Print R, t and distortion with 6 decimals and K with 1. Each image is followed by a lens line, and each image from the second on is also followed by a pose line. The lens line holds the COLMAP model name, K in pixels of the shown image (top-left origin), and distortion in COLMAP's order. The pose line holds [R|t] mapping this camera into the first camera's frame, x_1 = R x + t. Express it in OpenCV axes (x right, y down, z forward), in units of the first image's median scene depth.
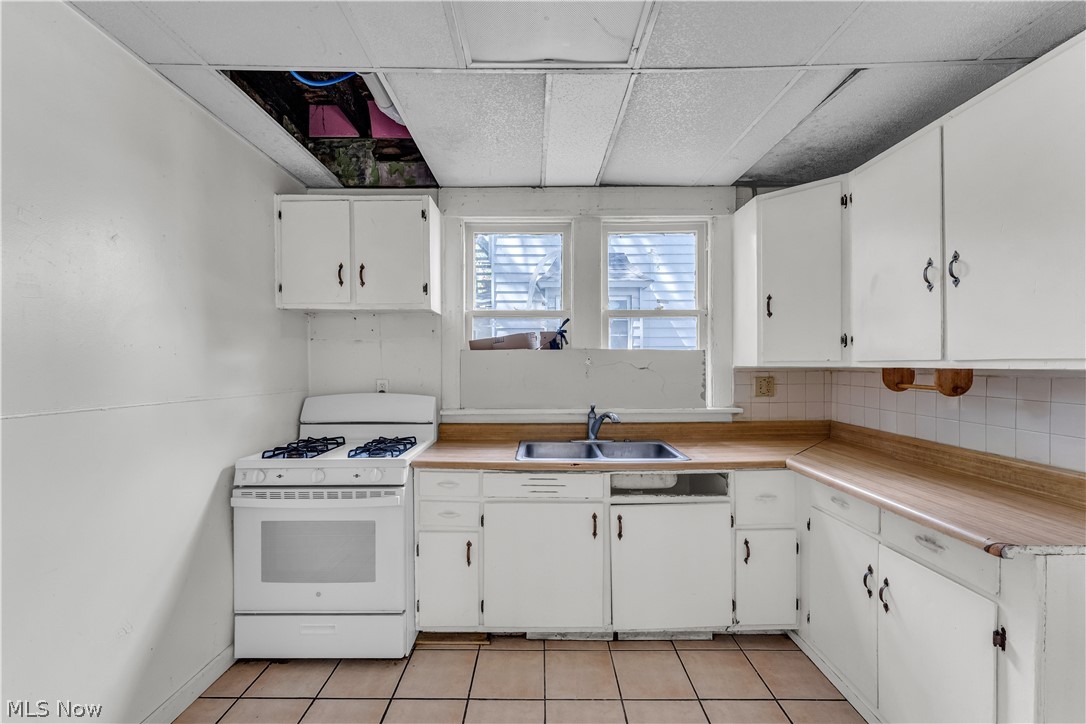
lens RADIAL K [[446.1, 0, 543.7], [0, 446.1, 369.6], [0, 0, 1]] dist [-0.002214, -0.000133]
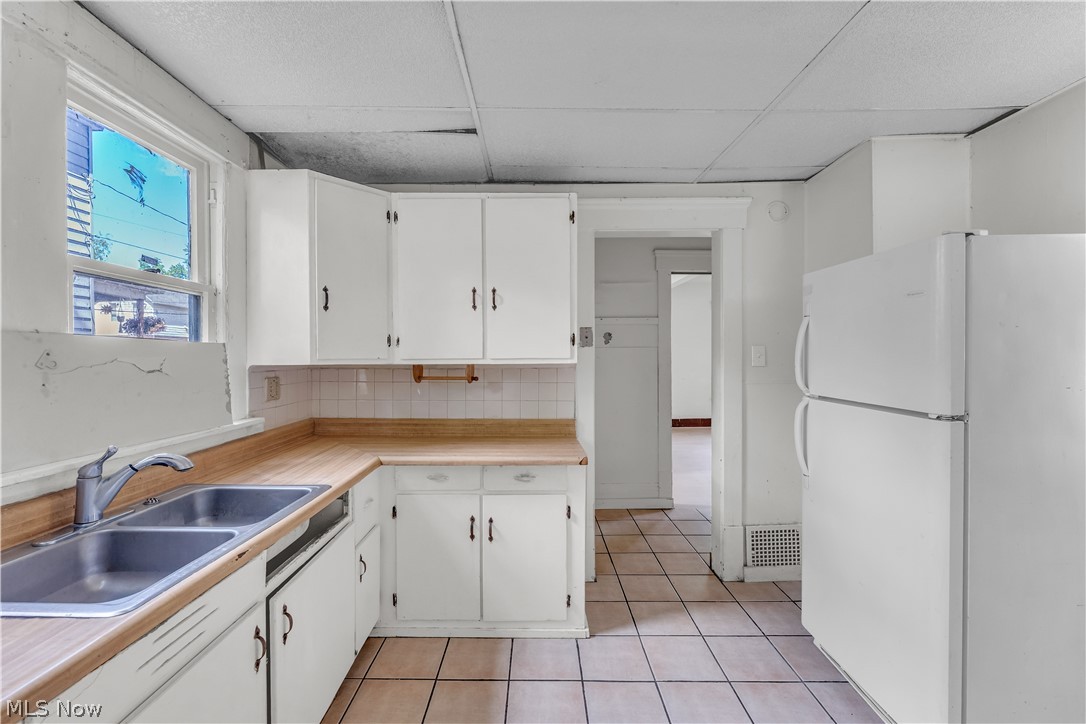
lens RADIAL K [[441.8, 0, 535.3], [0, 441.8, 363.0], [0, 0, 1]] dist [-0.001051, -0.000055]
pose [[0.009973, -0.010245, 0.999898, -0.405314], [0.015462, 0.999830, 0.010090, -0.013788], [-0.999831, 0.015360, 0.010130, 0.580761]]
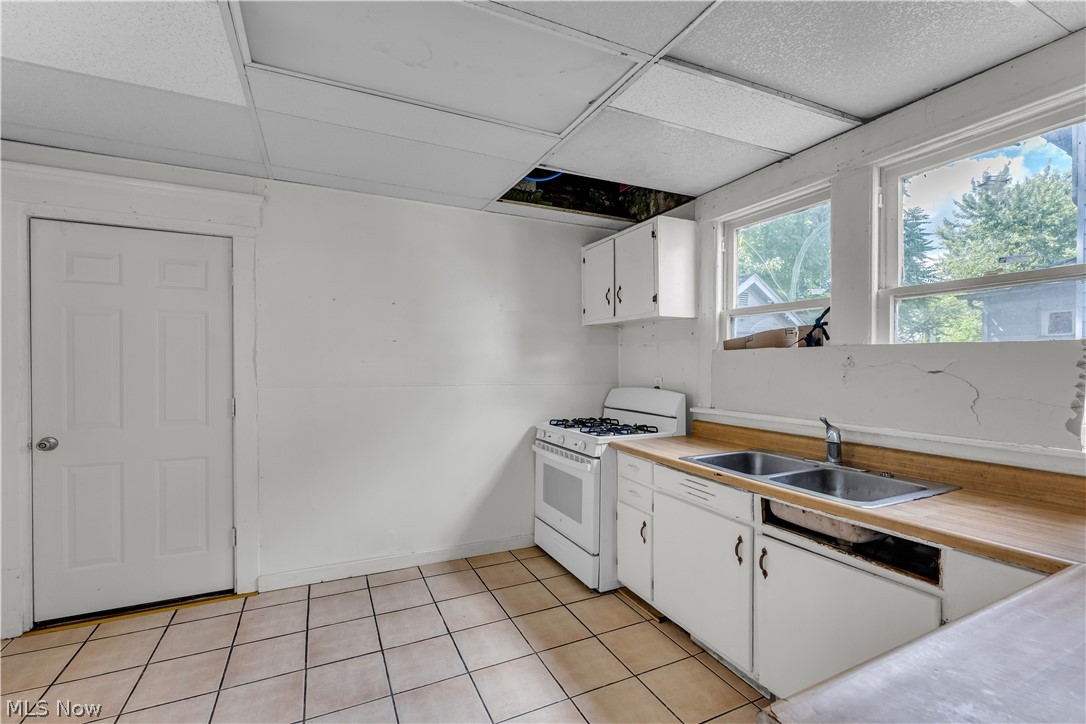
lens RADIAL K [[446.1, 0, 543.7], [0, 446.1, 369.6], [0, 0, 1]] dist [-0.002214, -0.000133]
pose [[0.448947, 0.014192, -0.893446, 0.638223], [-0.010011, 0.999891, 0.010852, -0.008821], [0.893502, 0.004072, 0.449040, 0.231455]]
